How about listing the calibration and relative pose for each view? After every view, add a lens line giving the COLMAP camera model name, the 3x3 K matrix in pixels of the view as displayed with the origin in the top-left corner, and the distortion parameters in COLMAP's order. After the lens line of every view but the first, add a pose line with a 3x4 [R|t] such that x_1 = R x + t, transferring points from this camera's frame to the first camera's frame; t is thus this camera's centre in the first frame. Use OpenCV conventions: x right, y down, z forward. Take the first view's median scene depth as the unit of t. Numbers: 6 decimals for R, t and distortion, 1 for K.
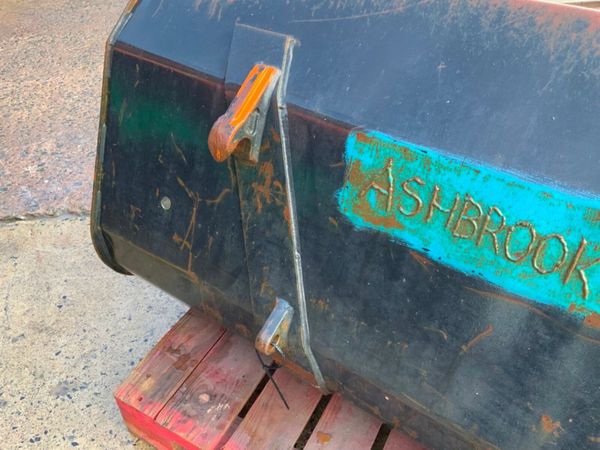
lens RADIAL K [[494.1, 0, 300.8], [0, 494.1, 222.9], [0, 0, 1]] dist [0.060046, -0.110121]
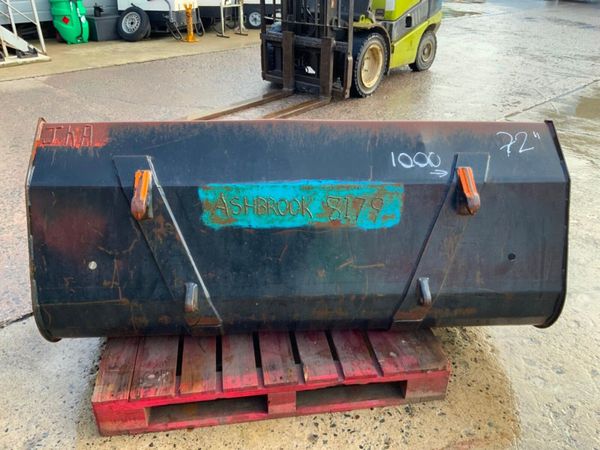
lens RADIAL K [[494.1, 0, 302.3], [0, 494.1, 221.3], [0, 0, 1]] dist [0.060046, -0.110121]
pose [[0.789546, -0.280302, 0.545938, -0.697392], [0.390203, 0.915911, -0.094062, 0.302480], [-0.473665, 0.287293, 0.832529, -0.890278]]
